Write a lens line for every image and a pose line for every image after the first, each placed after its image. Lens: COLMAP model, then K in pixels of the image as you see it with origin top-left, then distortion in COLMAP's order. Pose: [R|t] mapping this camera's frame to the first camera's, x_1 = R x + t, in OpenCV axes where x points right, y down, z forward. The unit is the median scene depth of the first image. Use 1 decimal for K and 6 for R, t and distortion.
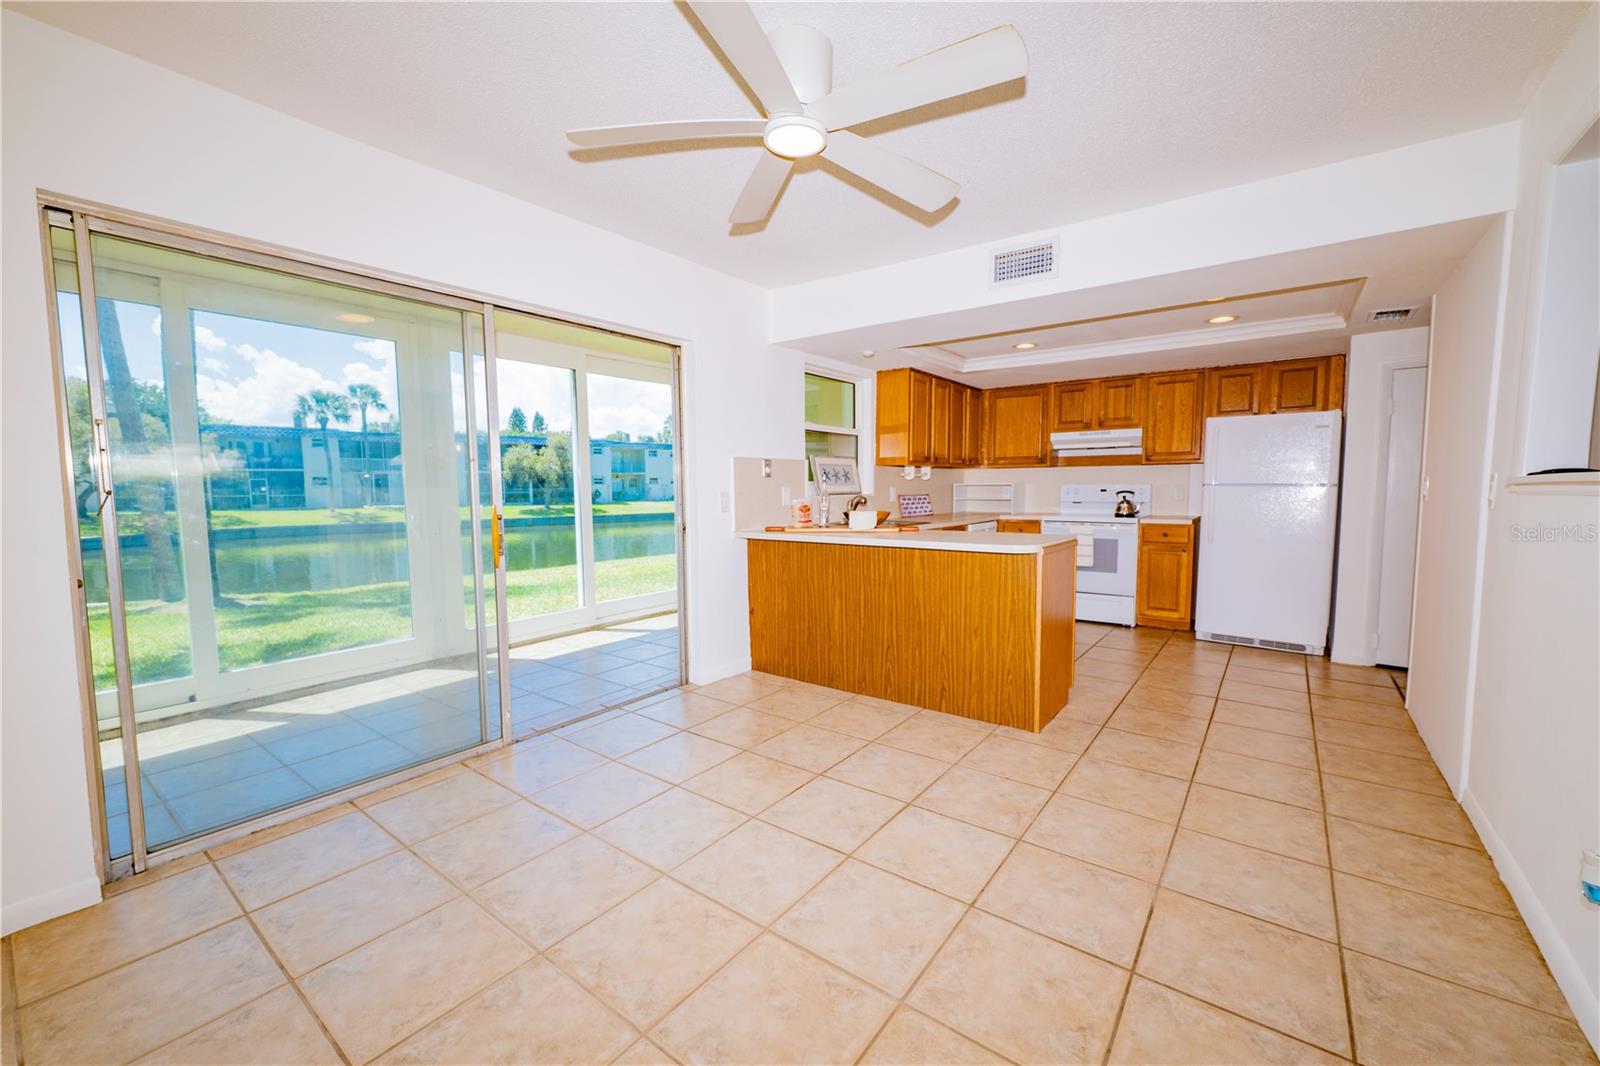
lens RADIAL K [[625.6, 0, 805.2], [0, 625.6, 536.0], [0, 0, 1]] dist [0.000389, 0.000176]
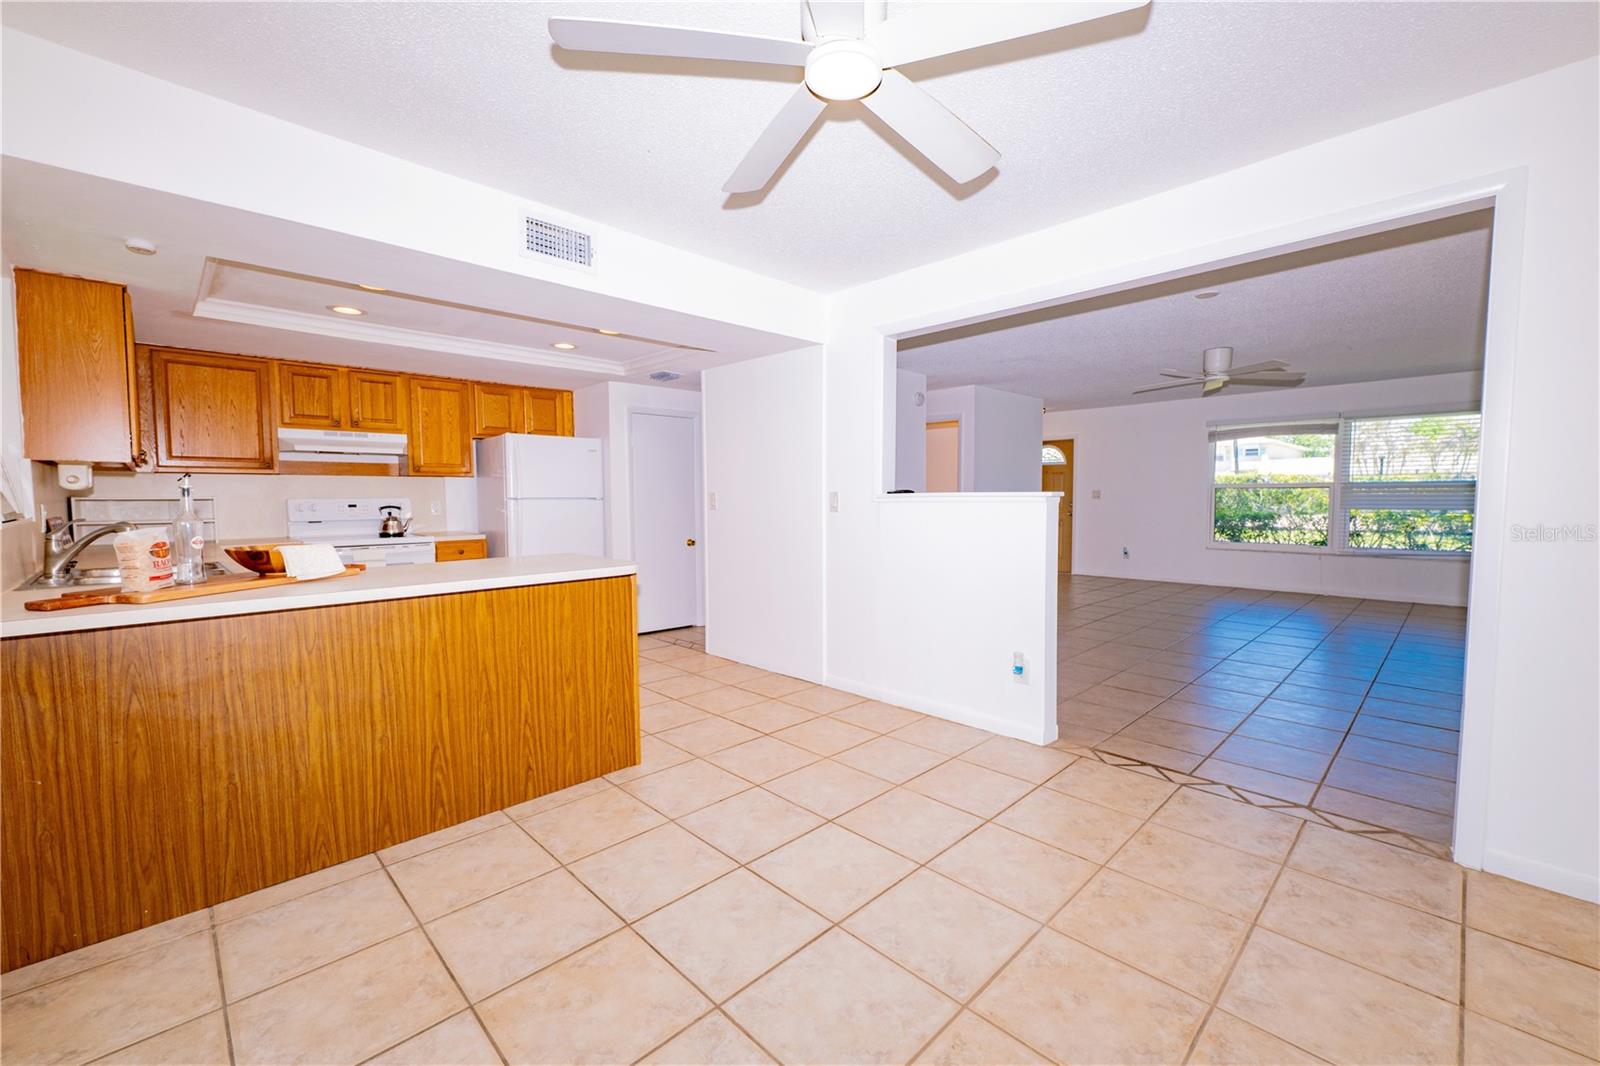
lens RADIAL K [[663.5, 0, 800.0], [0, 663.5, 533.0], [0, 0, 1]] dist [0.001024, 0.000170]
pose [[0.150893, -0.052709, 0.987144, -0.318341], [0.083634, 0.995678, 0.040380, -0.027312], [-0.985006, 0.076466, 0.154649, 0.337532]]
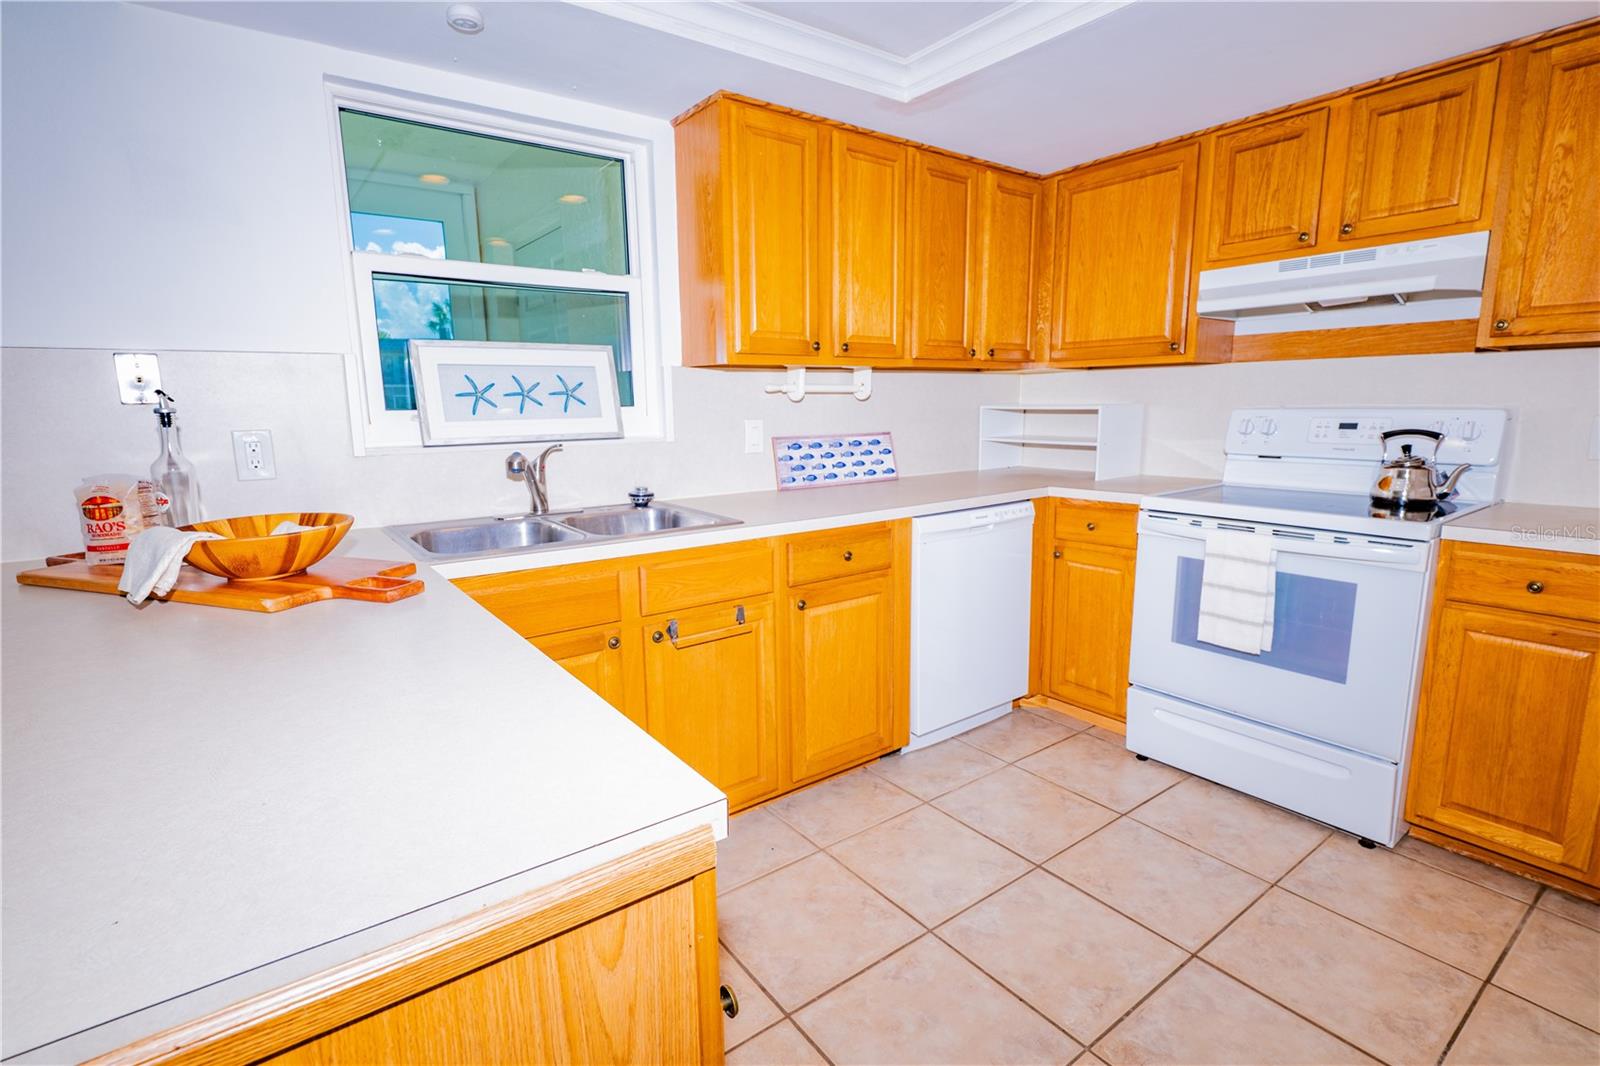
lens RADIAL K [[747.7, 0, 797.0], [0, 747.7, 532.6], [0, 0, 1]] dist [-0.001255, 0.000084]
pose [[0.961067, 0.041566, -0.273170, 0.327813], [-0.015133, 0.995055, 0.098167, -0.055416], [0.275899, -0.090211, 0.956944, 0.555415]]
